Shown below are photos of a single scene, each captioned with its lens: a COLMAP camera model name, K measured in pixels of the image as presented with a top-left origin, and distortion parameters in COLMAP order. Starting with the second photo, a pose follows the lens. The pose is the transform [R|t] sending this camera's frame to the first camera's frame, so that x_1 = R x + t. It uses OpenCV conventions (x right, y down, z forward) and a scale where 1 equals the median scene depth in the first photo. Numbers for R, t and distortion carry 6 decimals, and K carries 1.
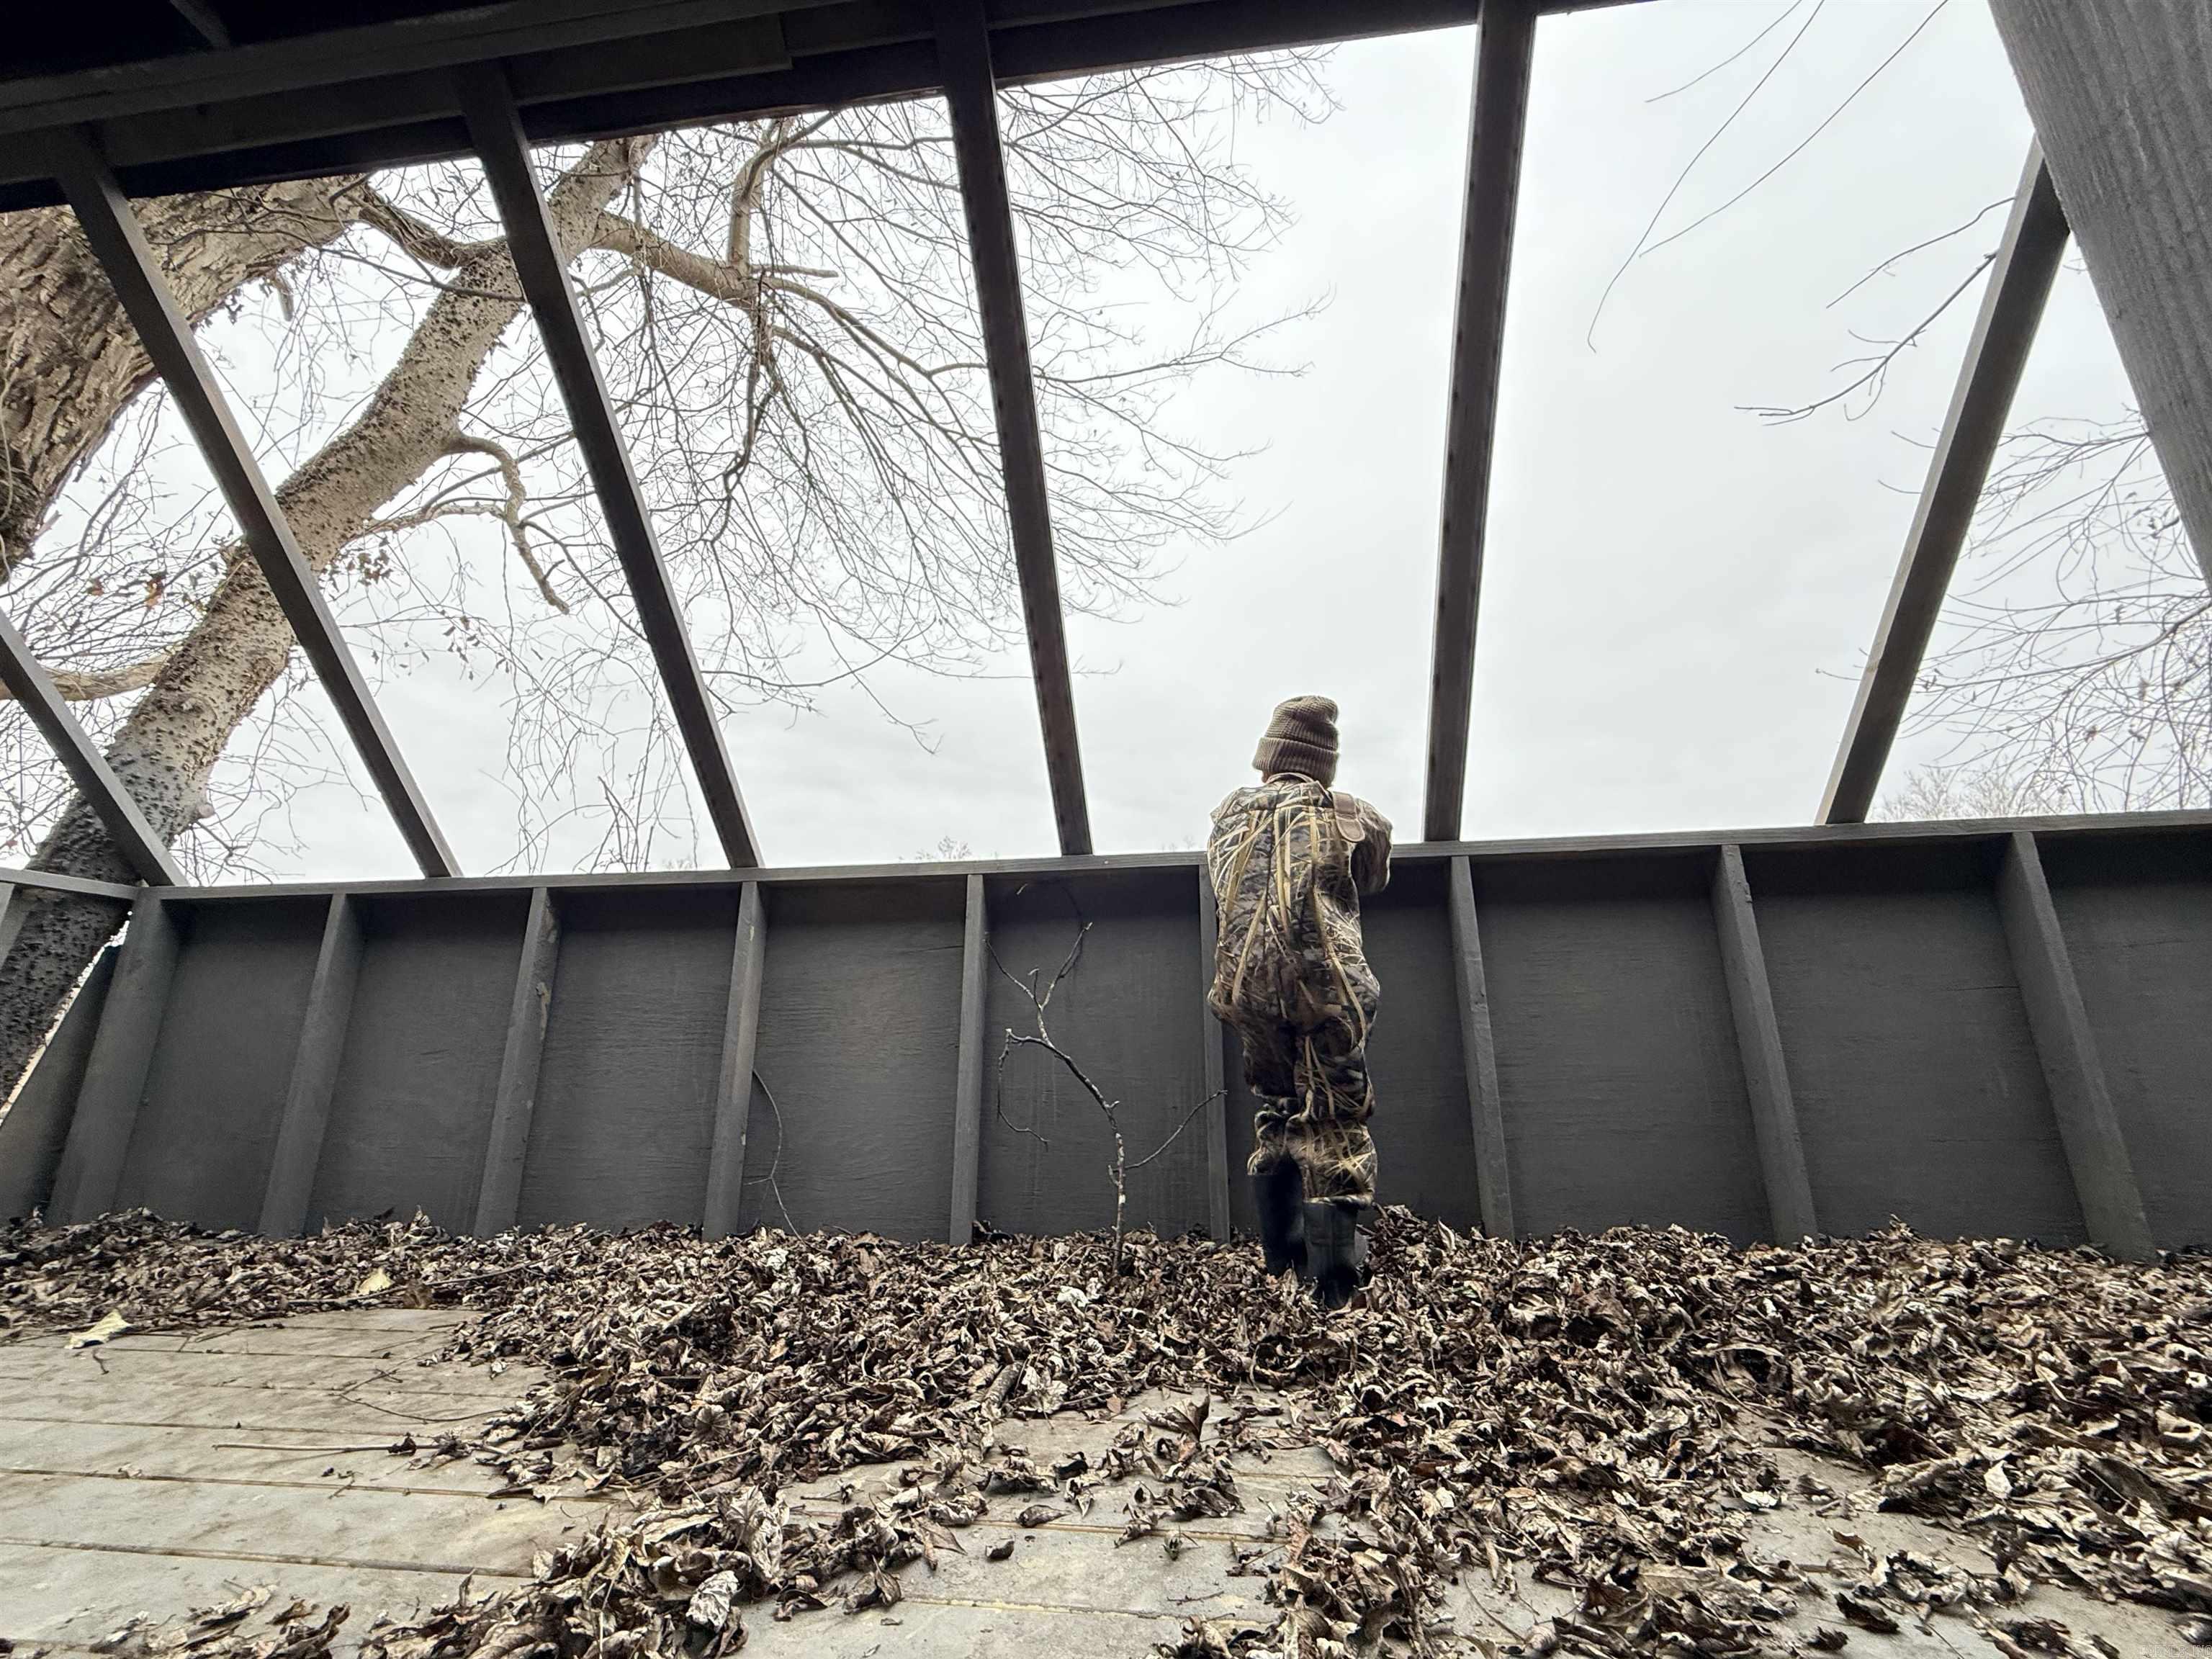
lens RADIAL K [[879.4, 0, 1105.9], [0, 879.4, 833.4], [0, 0, 1]] dist [-0.000396, 0.000347]
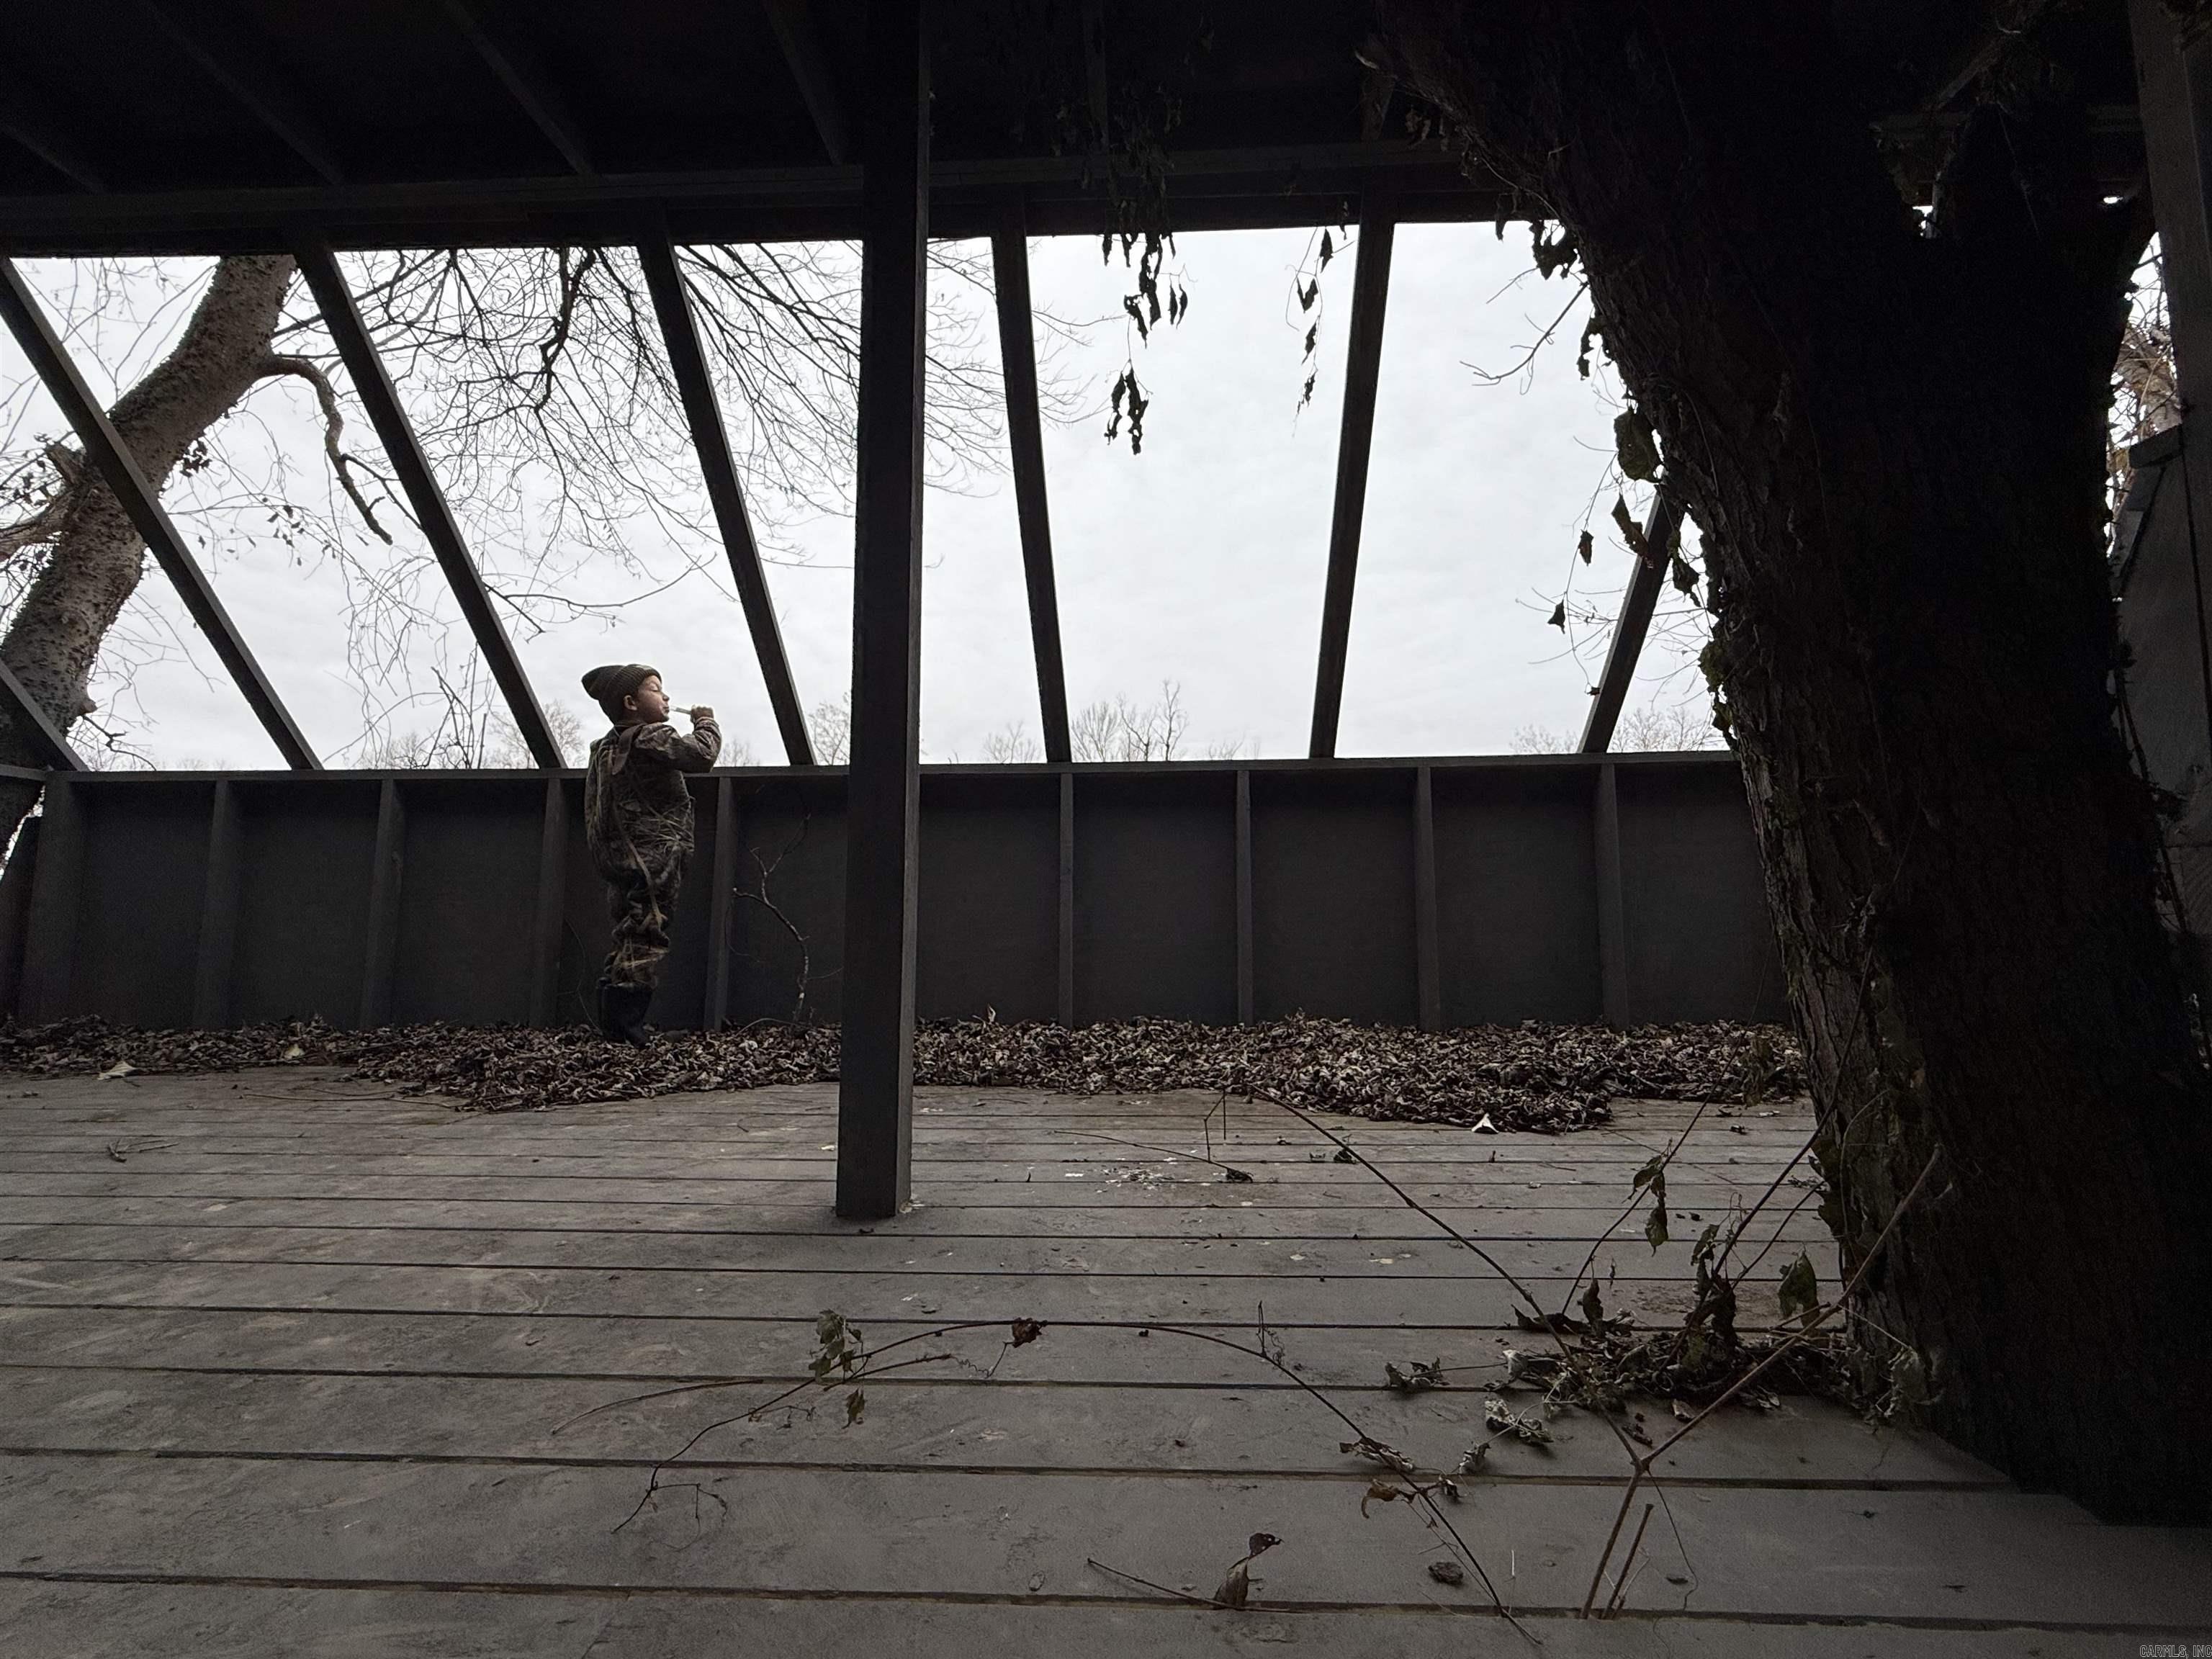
lens RADIAL K [[979.1, 0, 1120.3], [0, 979.1, 832.6], [0, 0, 1]] dist [-0.001889, 0.000668]
pose [[0.996934, 0.014137, 0.076962, 0.382474], [-0.025542, 0.988462, 0.149297, -0.121963], [-0.073963, -0.150805, 0.985793, -0.607020]]
